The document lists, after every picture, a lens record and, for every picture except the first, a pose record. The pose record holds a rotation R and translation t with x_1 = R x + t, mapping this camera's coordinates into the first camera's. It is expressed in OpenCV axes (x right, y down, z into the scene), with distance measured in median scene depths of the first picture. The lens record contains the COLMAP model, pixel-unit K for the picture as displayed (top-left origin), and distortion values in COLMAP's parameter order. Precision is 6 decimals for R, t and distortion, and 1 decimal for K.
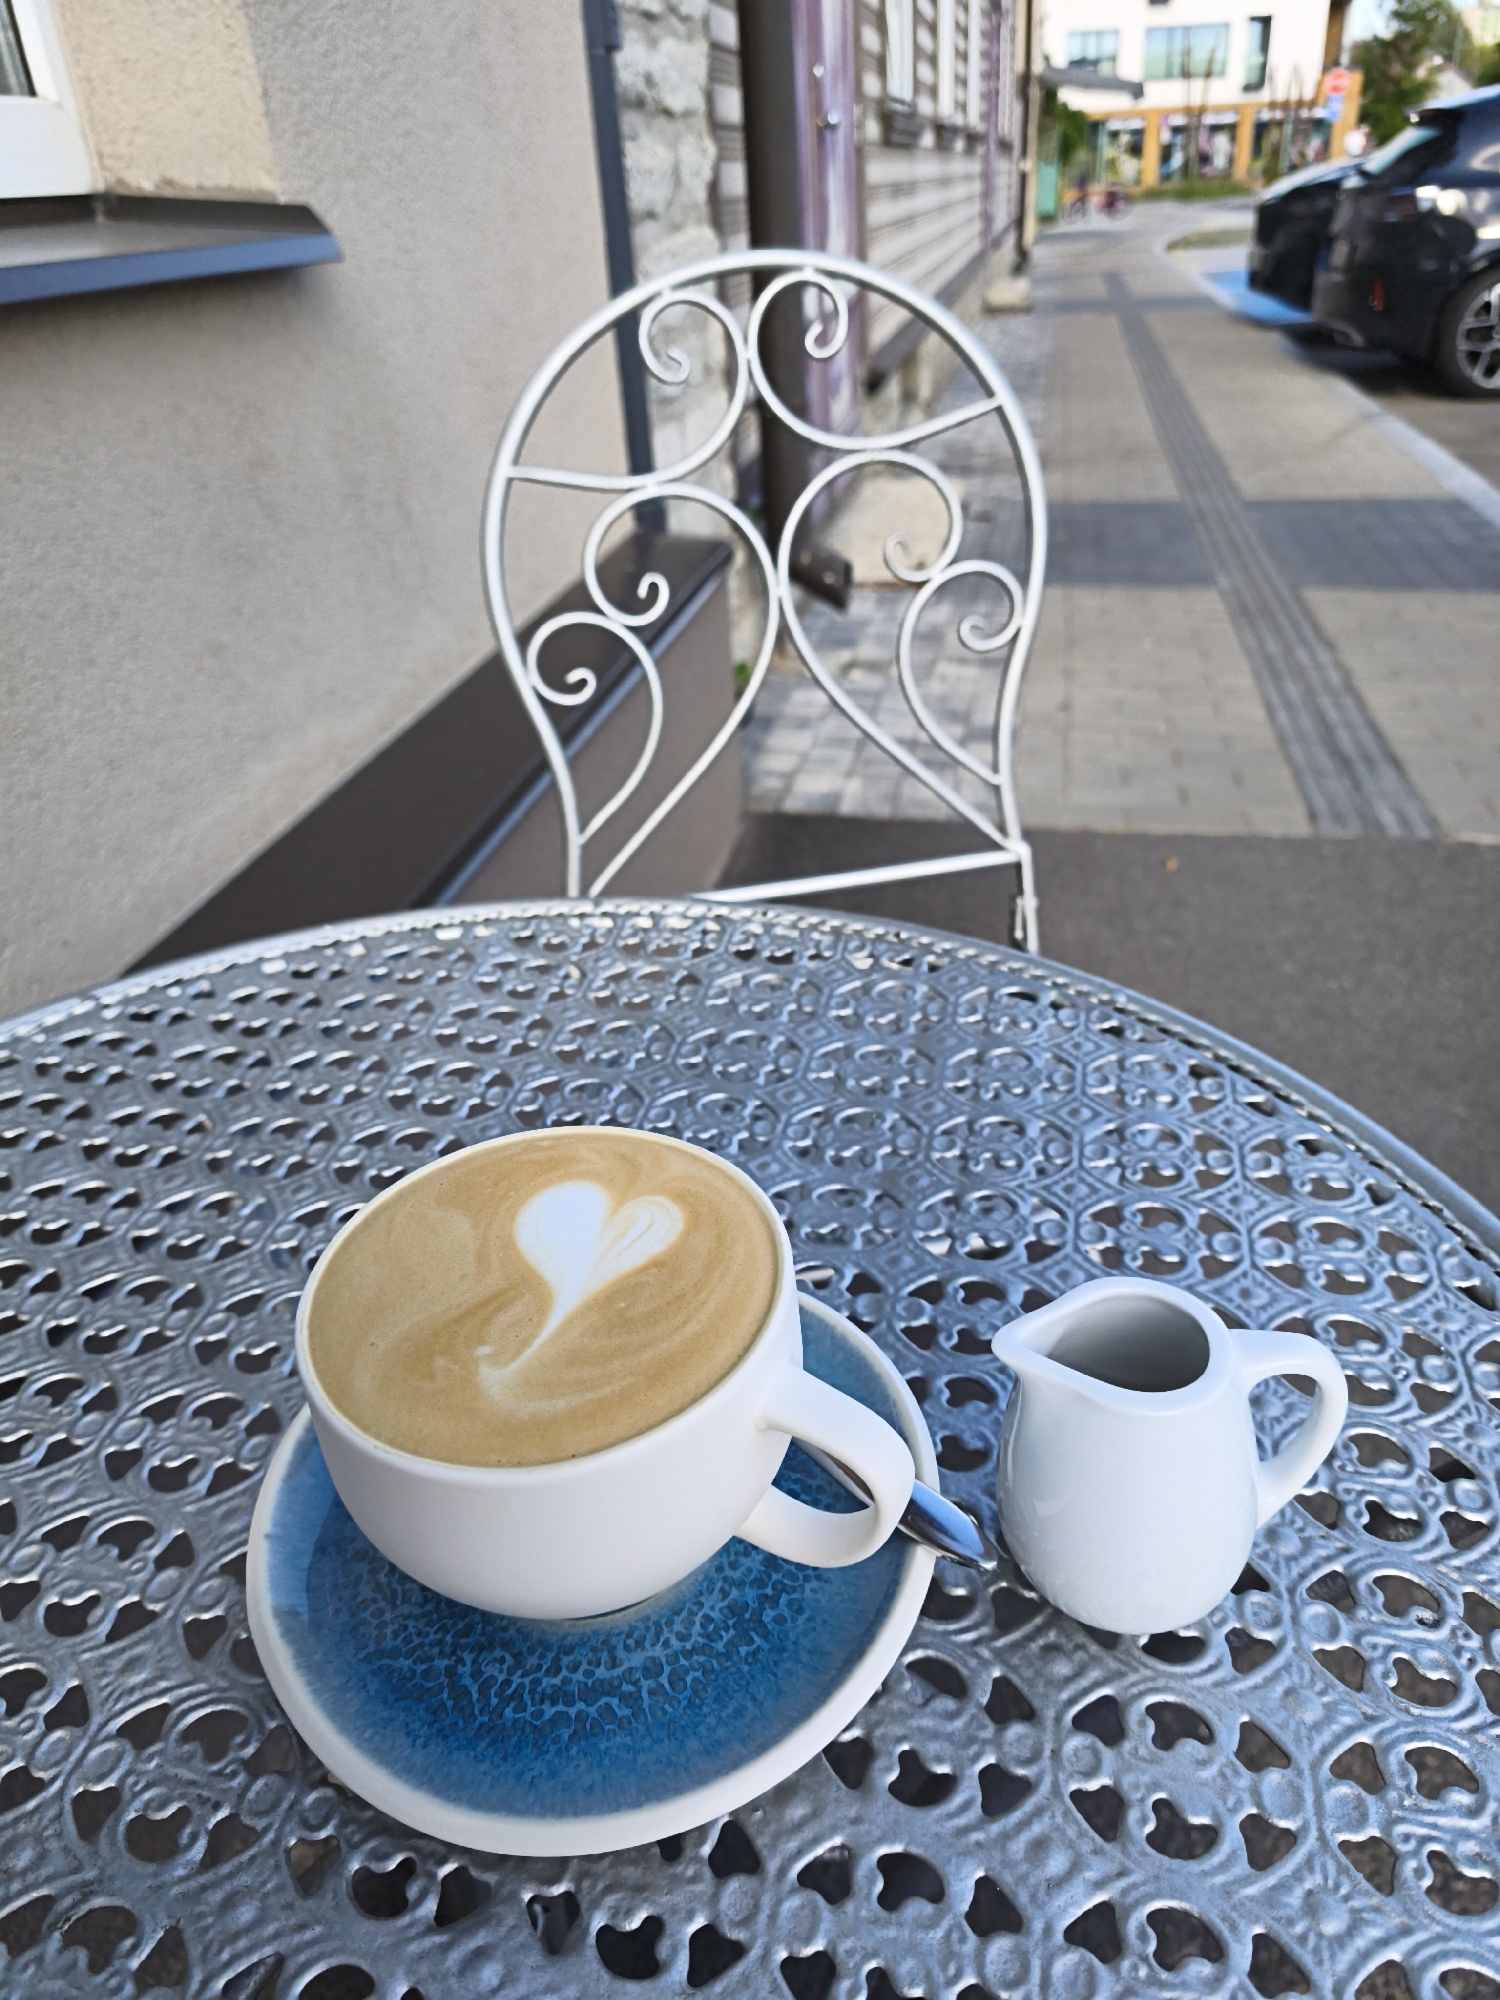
lens RADIAL K [[1338.8, 0, 762.0], [0, 1338.8, 1014.4], [0, 0, 1]] dist [0.063701, -0.063755]
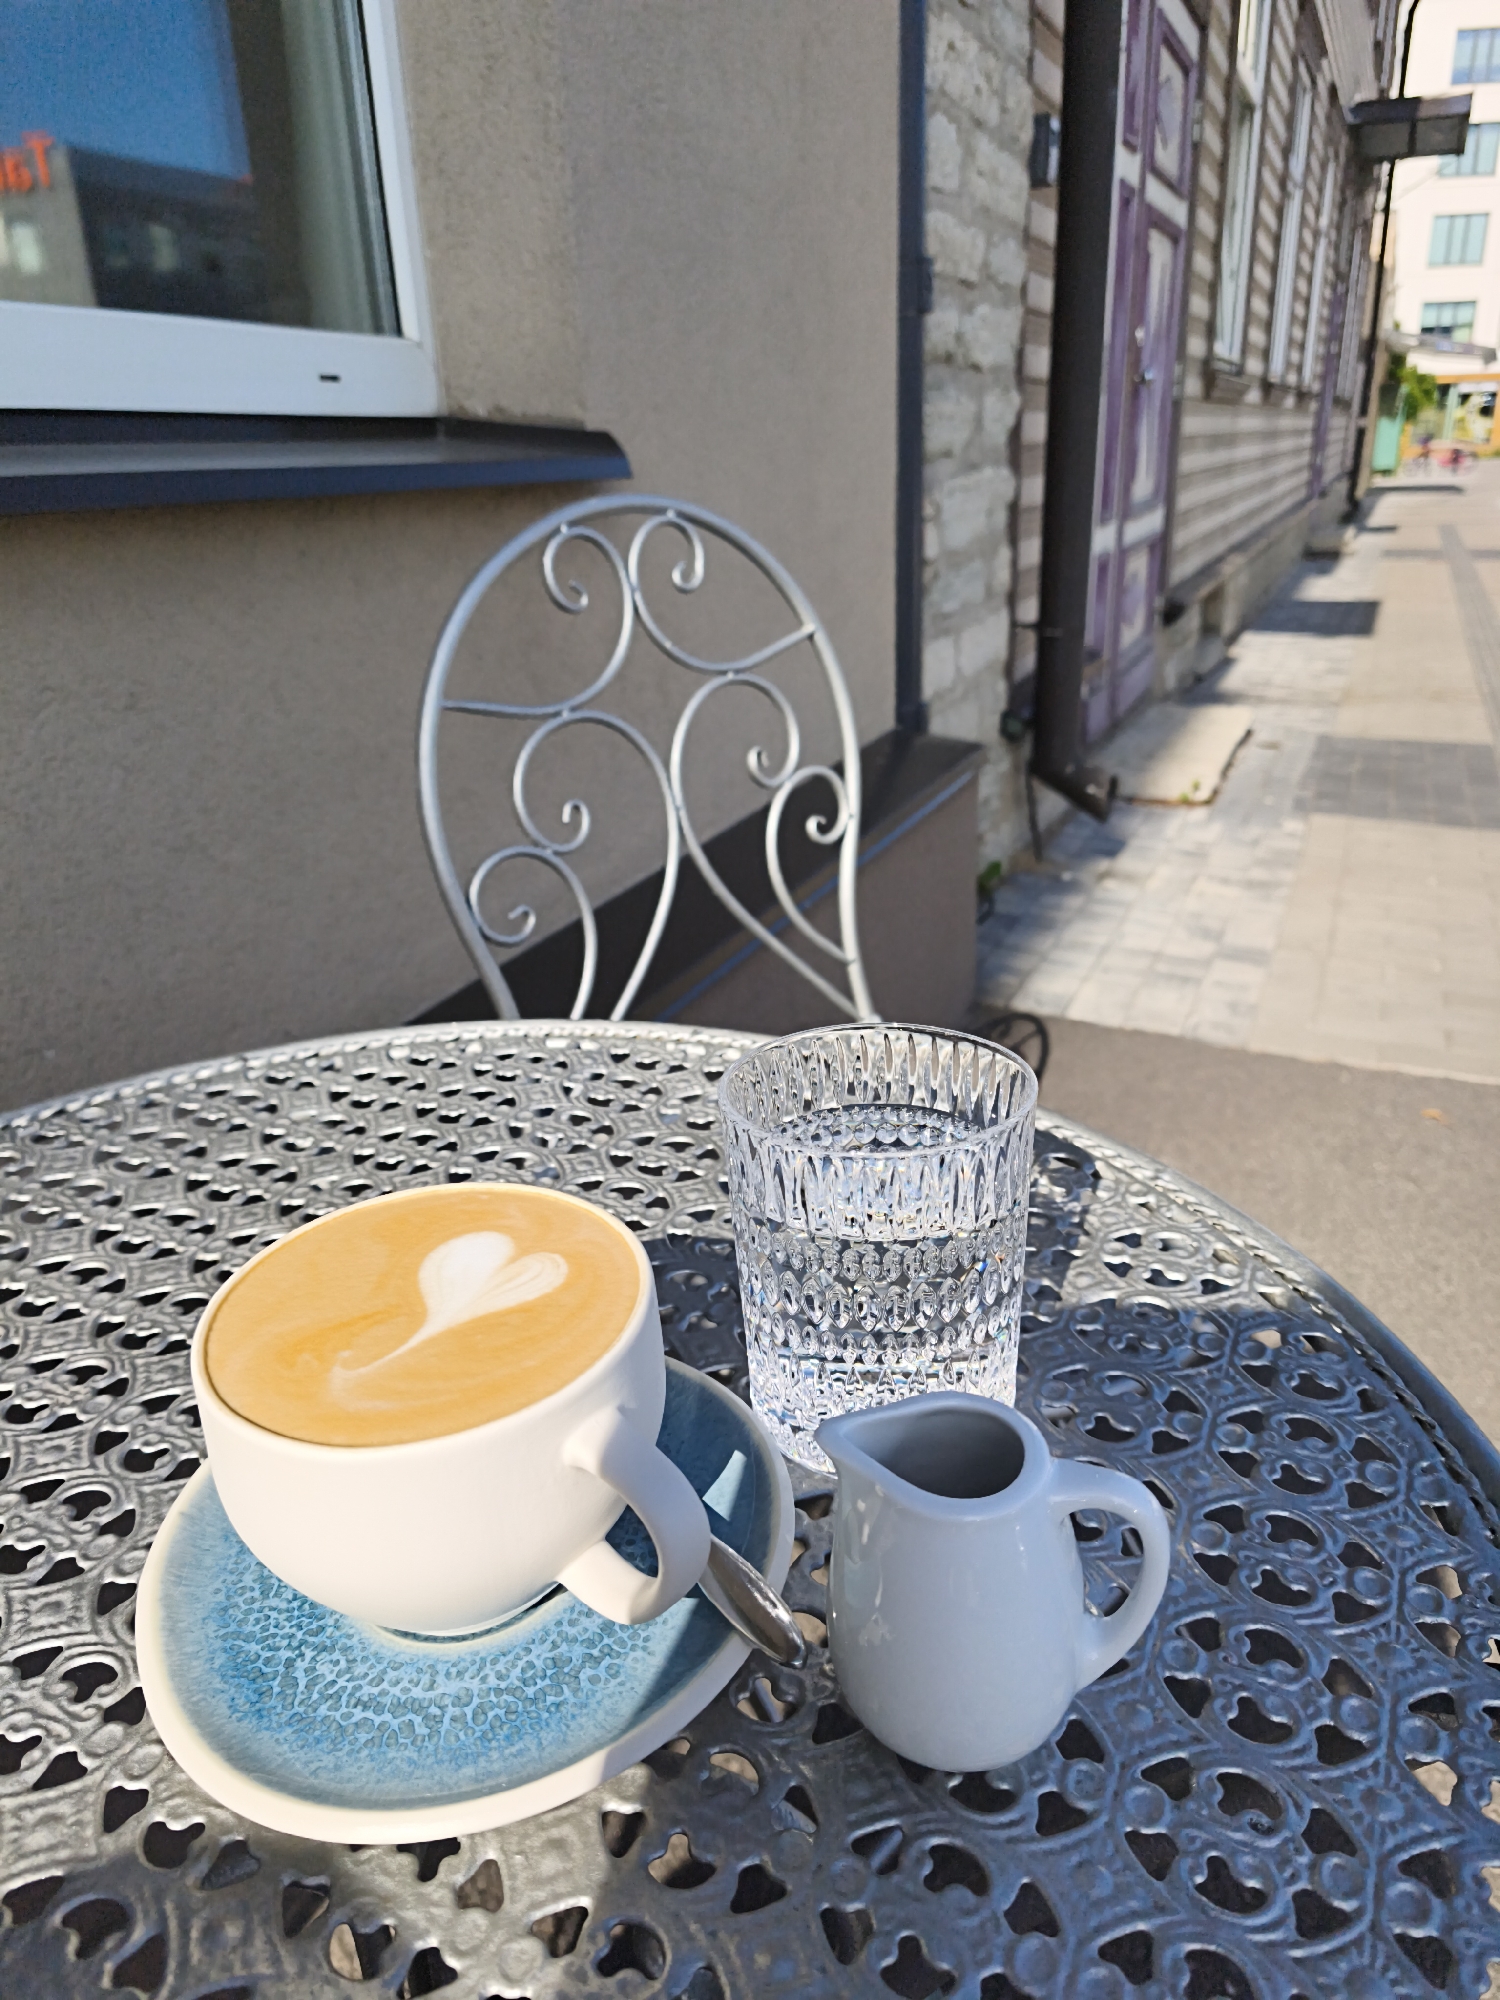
lens RADIAL K [[1338.8, 0, 762.0], [0, 1338.8, 1014.4], [0, 0, 1]] dist [0.063701, -0.063755]
pose [[0.974120, 0.110040, -0.197436, 0.138140], [-0.136861, 0.982316, -0.127766, 0.032334], [0.179885, 0.151481, 0.971954, -0.024909]]
